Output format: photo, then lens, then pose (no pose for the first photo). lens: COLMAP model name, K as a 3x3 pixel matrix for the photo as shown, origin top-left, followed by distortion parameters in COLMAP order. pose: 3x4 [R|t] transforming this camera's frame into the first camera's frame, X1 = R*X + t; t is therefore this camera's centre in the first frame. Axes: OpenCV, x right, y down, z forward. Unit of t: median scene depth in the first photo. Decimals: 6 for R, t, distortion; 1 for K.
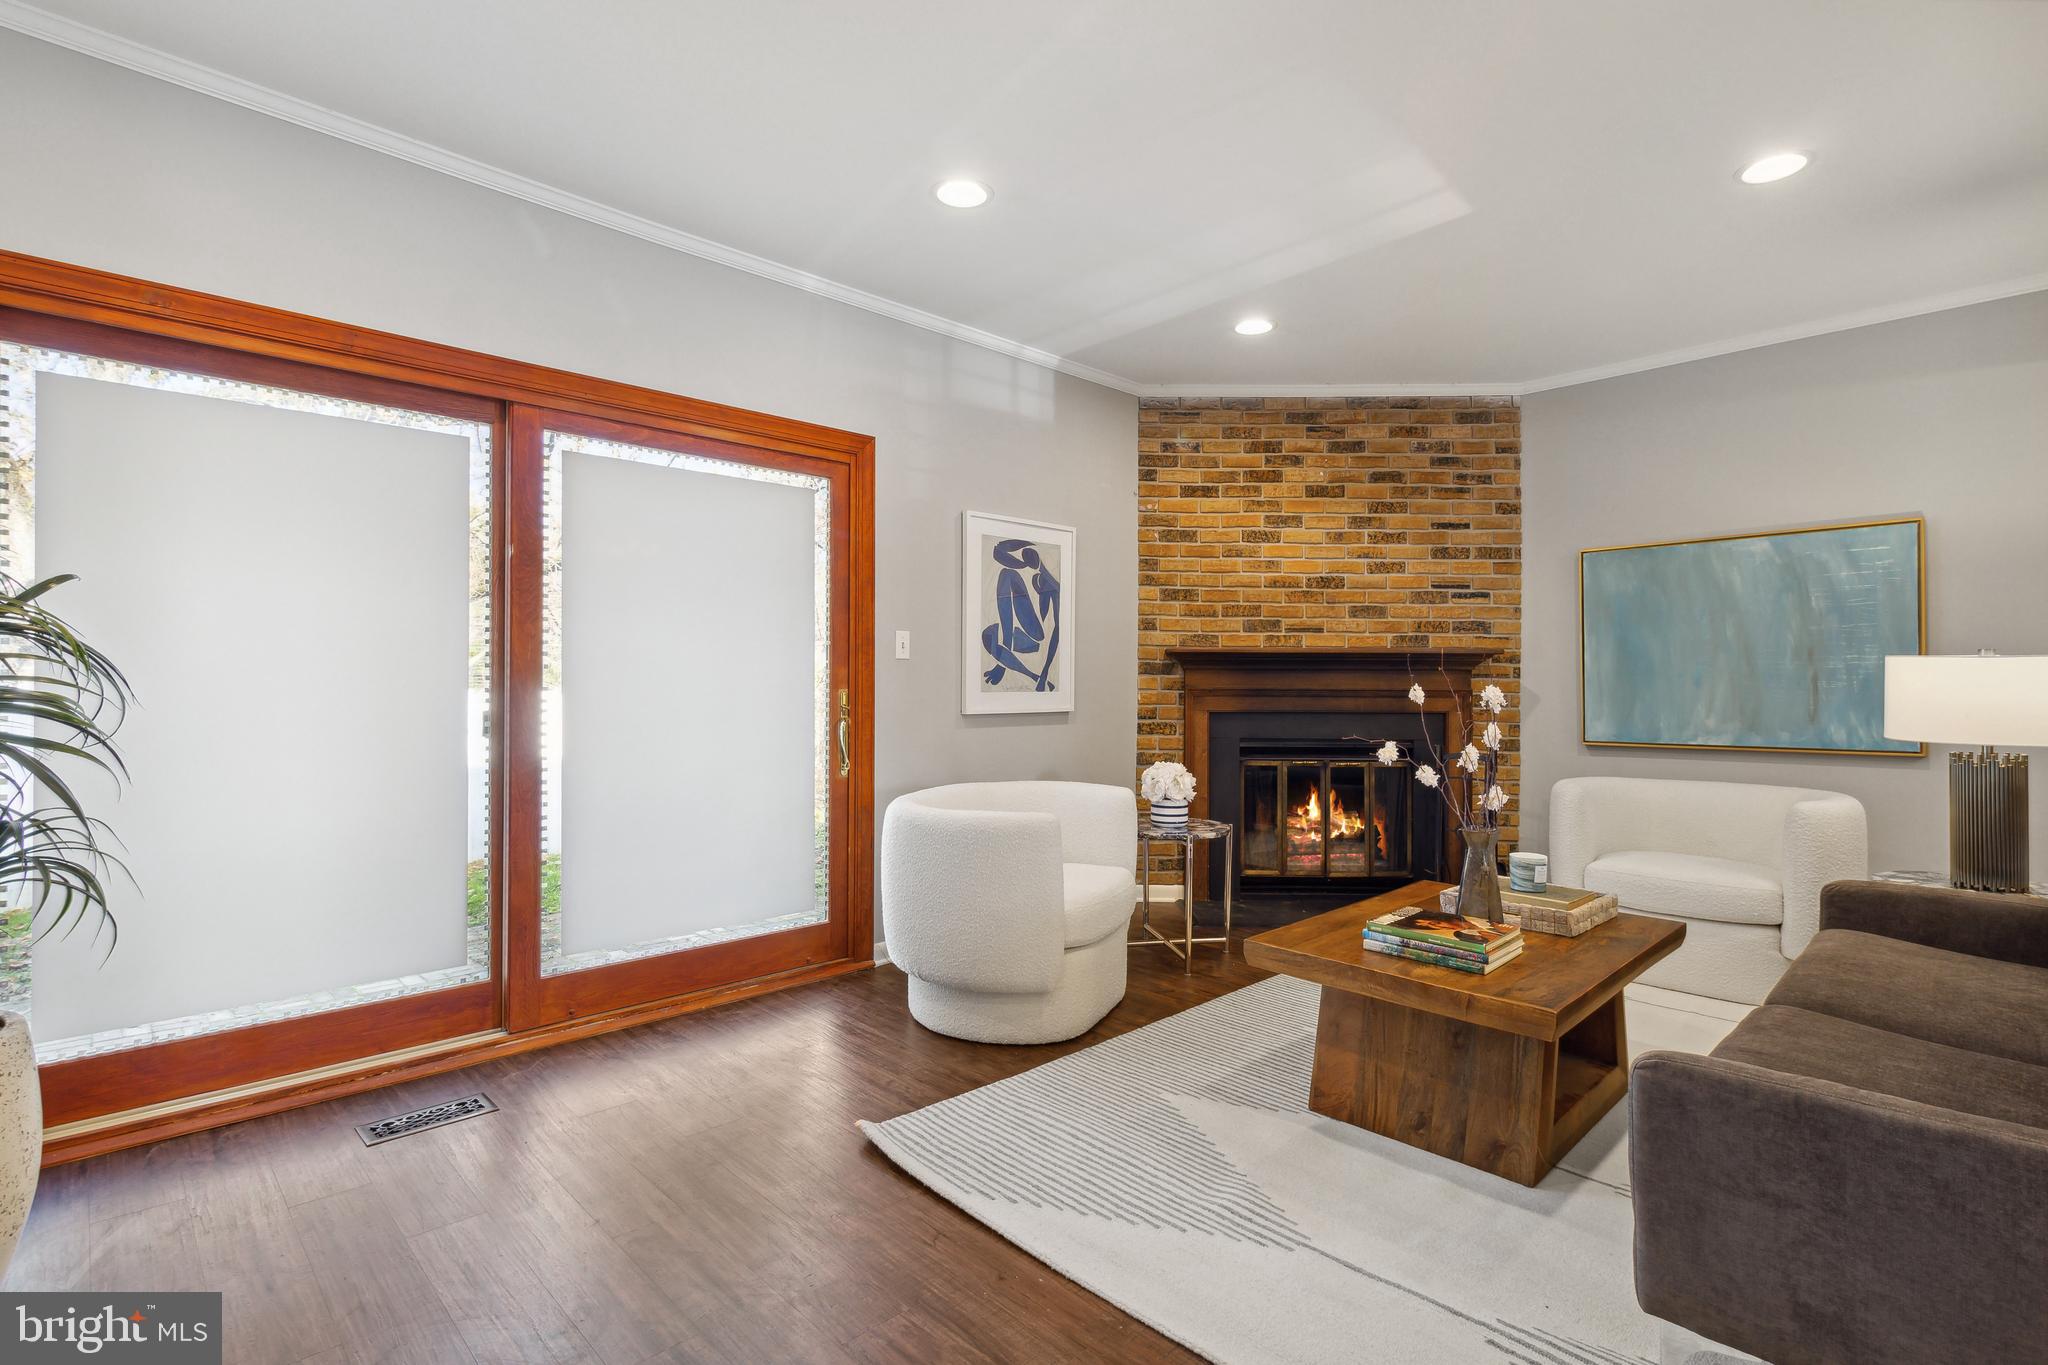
lens RADIAL K [[970.1, 0, 1035.2], [0, 970.1, 676.1], [0, 0, 1]] dist [0.000710, -0.001475]
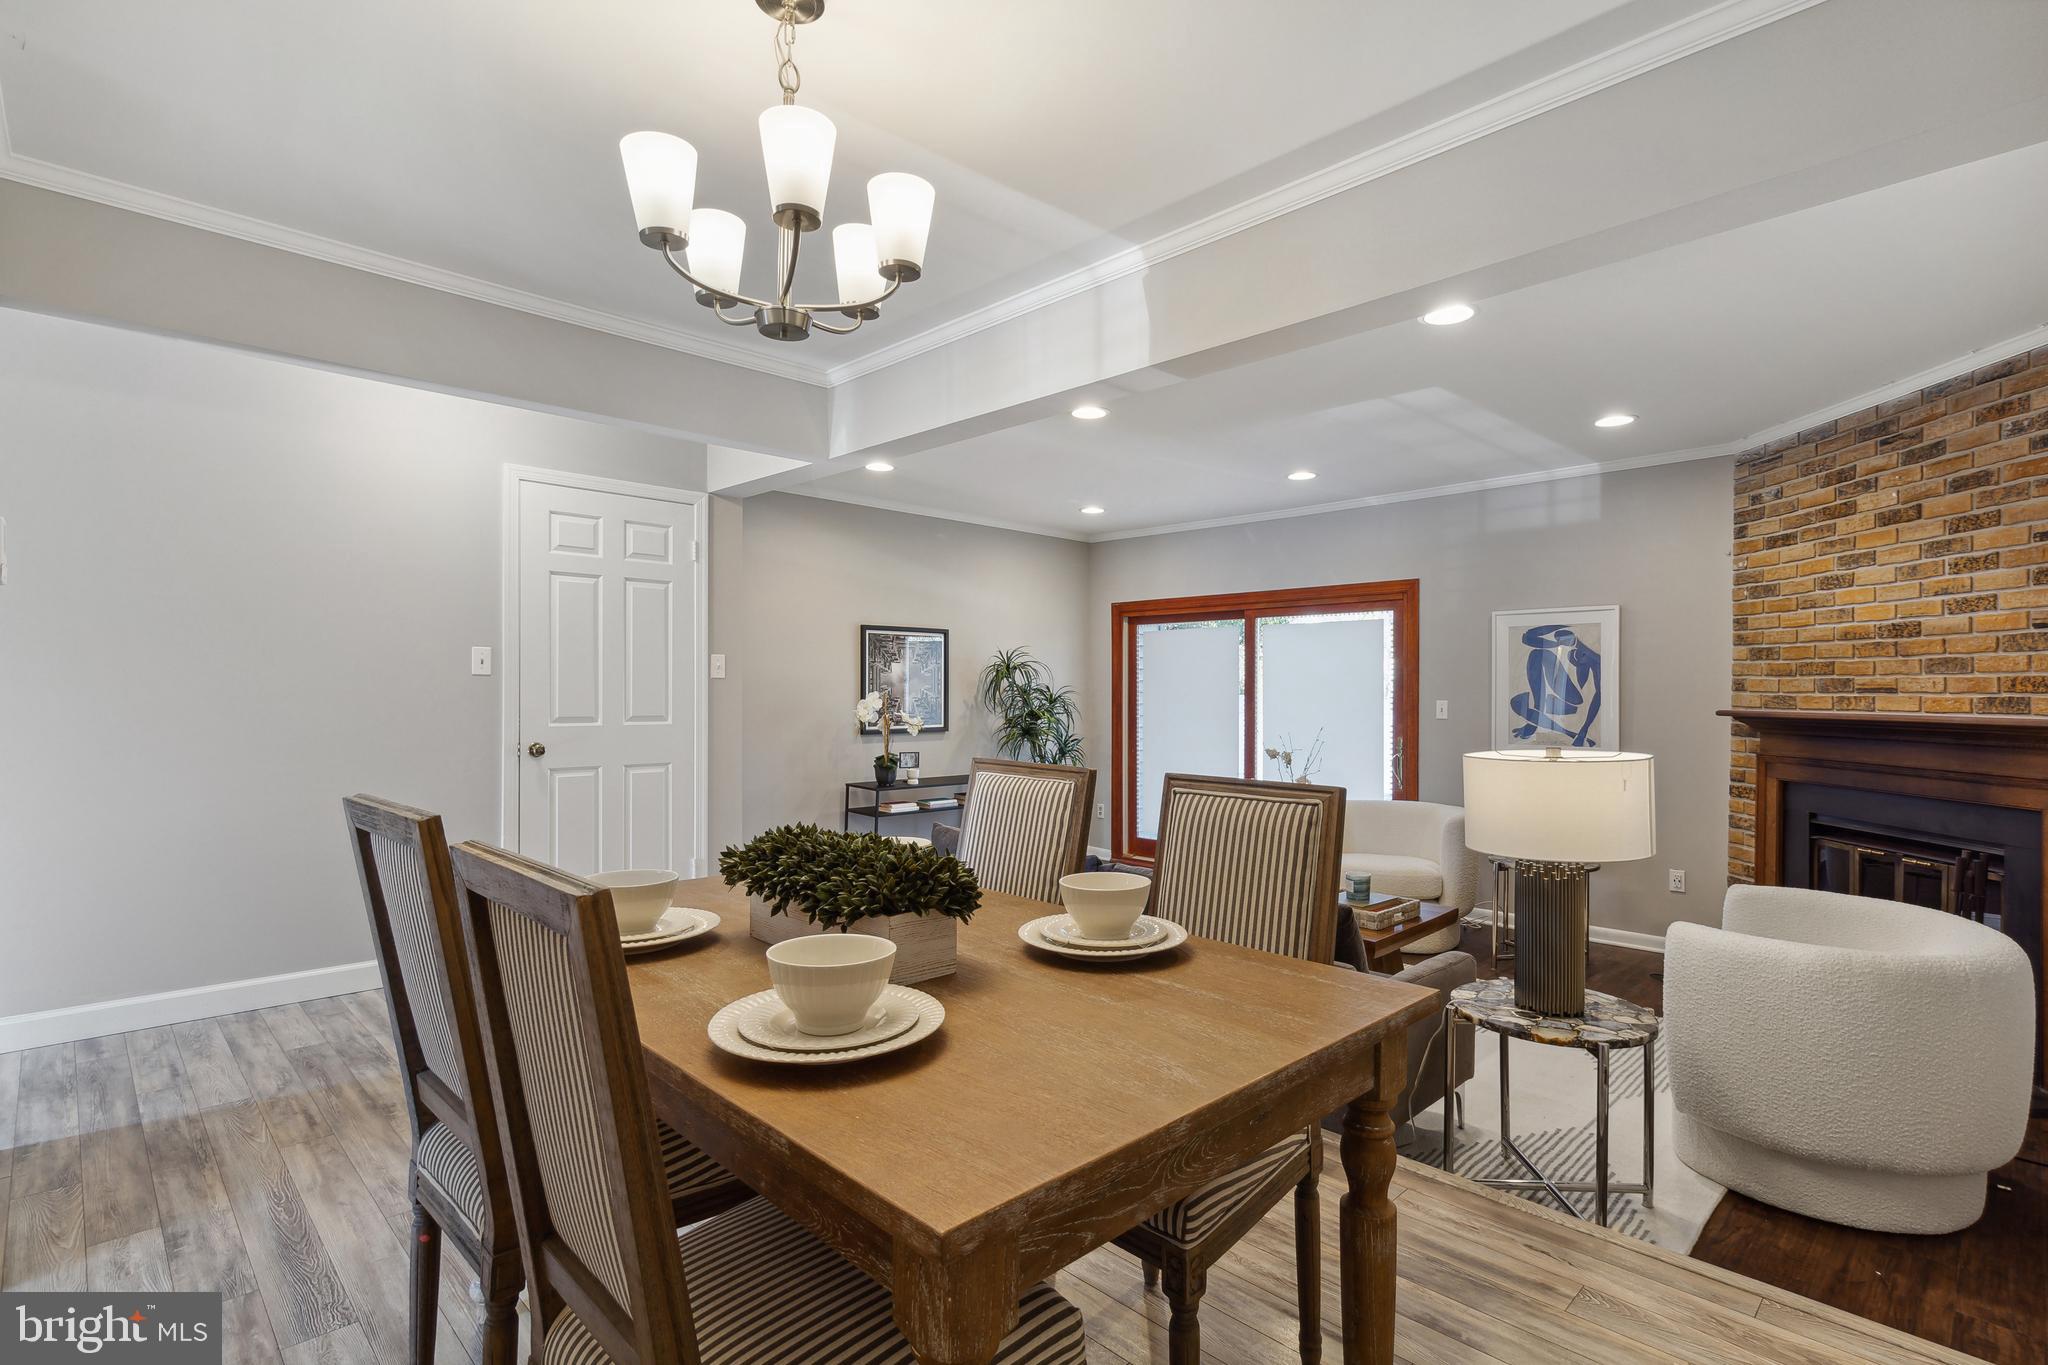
lens RADIAL K [[970.1, 0, 1035.9], [0, 970.1, 696.0], [0, 0, 1]] dist [0.000710, -0.001475]
pose [[-0.010459, 0.001945, -0.999943, 1.102782], [-0.000548, 0.999998, 0.001951, -0.044128], [0.999945, 0.000568, -0.010458, 0.301764]]
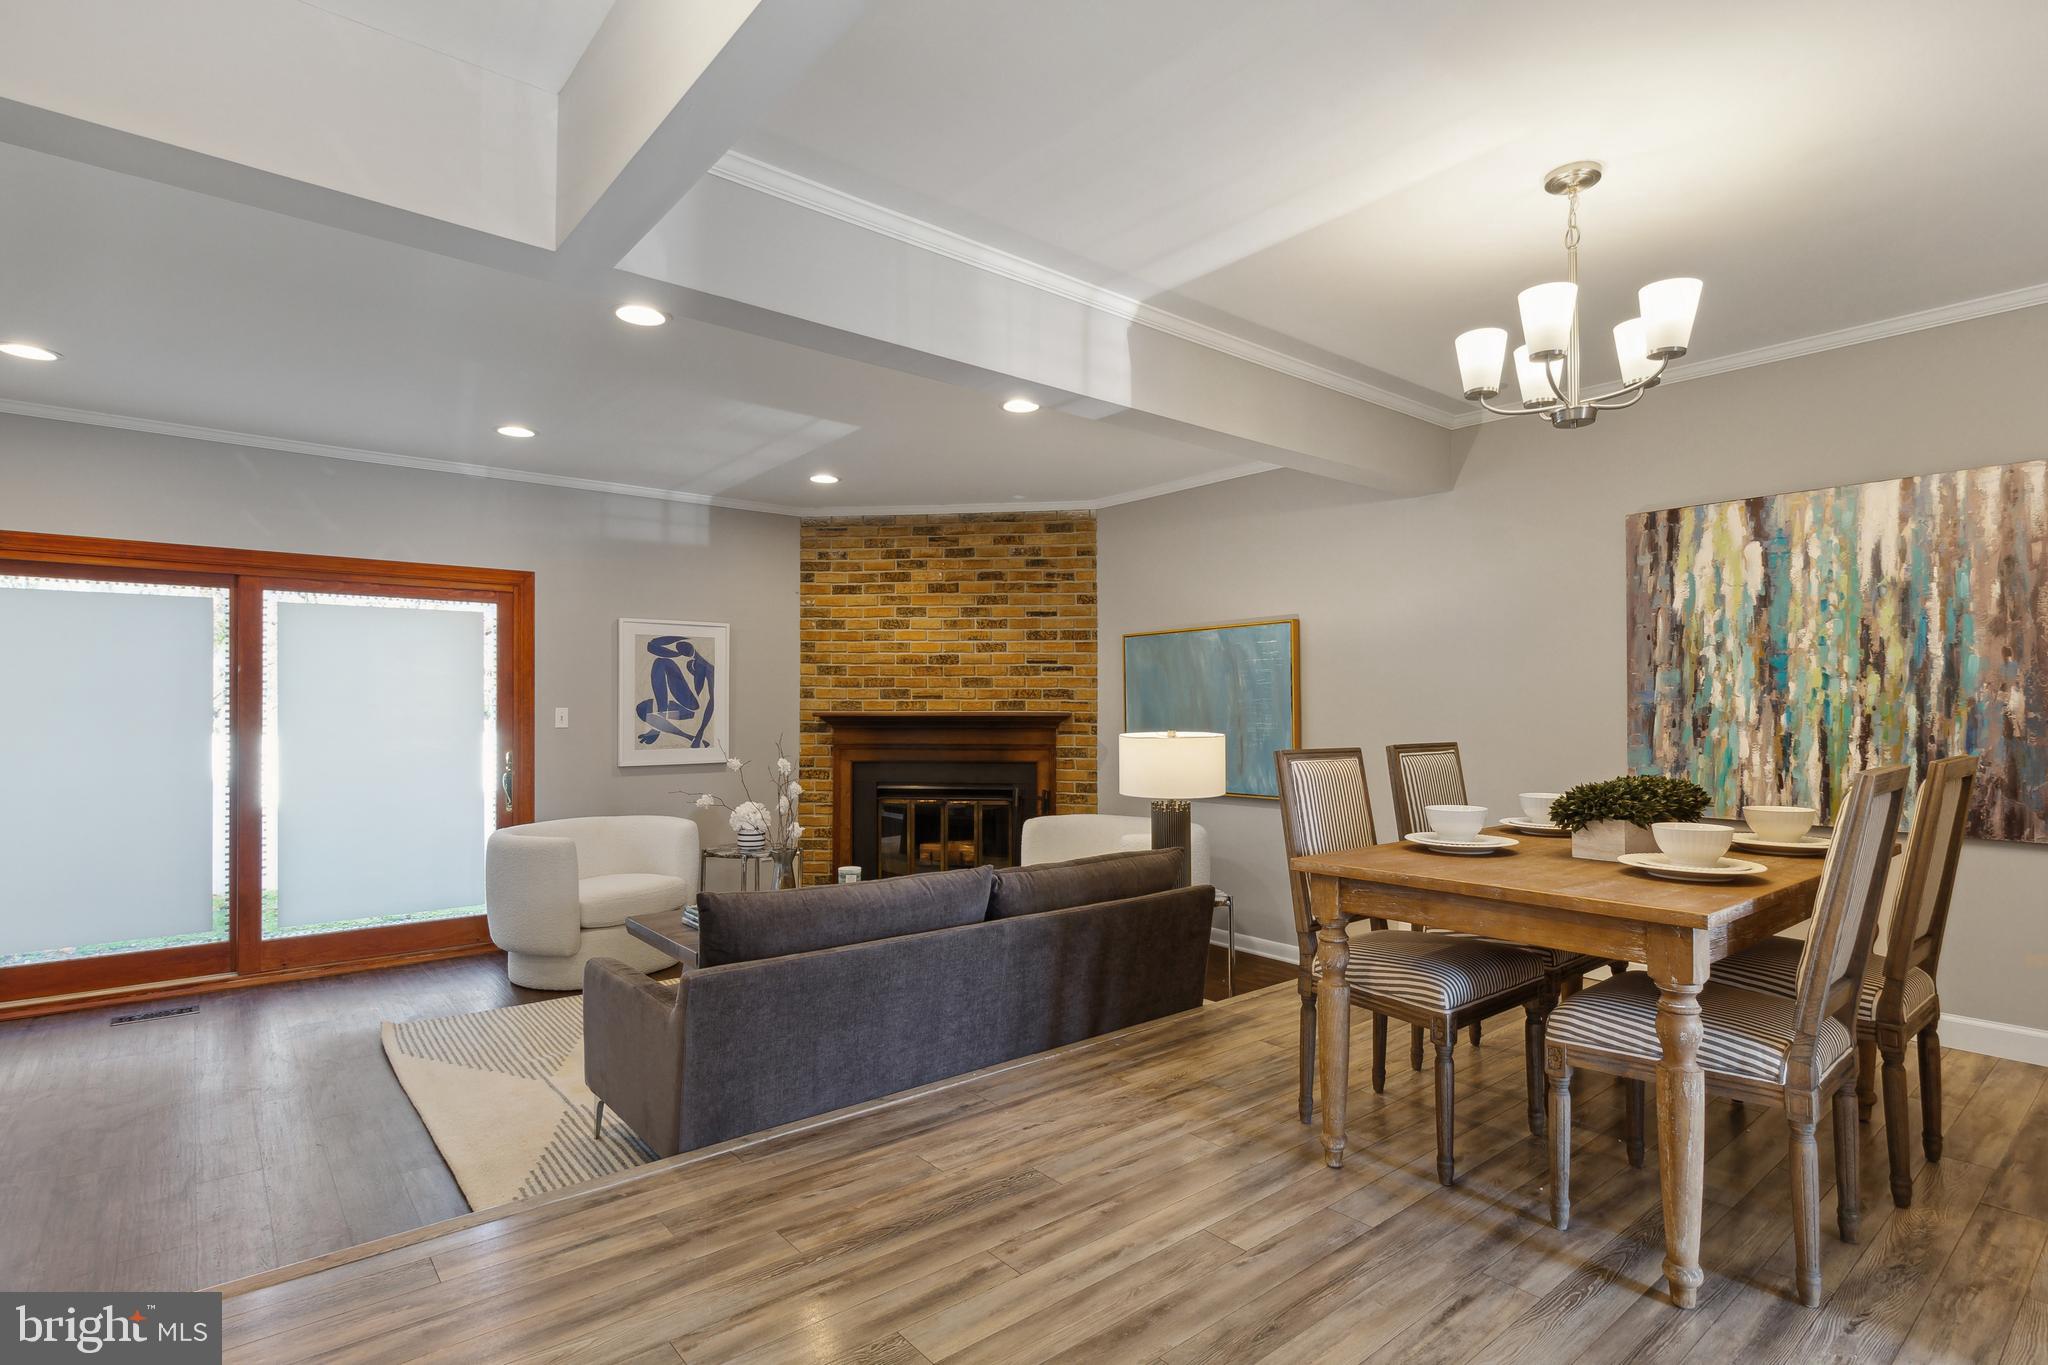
lens RADIAL K [[1011.7, 0, 1016.1], [0, 1011.7, 695.6], [0, 0, 1]] dist [0.002383, 0.000450]
pose [[0.995551, -0.005251, -0.094079, 0.518919], [0.004799, 0.999976, -0.005029, -0.042461], [0.094103, 0.004556, 0.995552, -0.310996]]
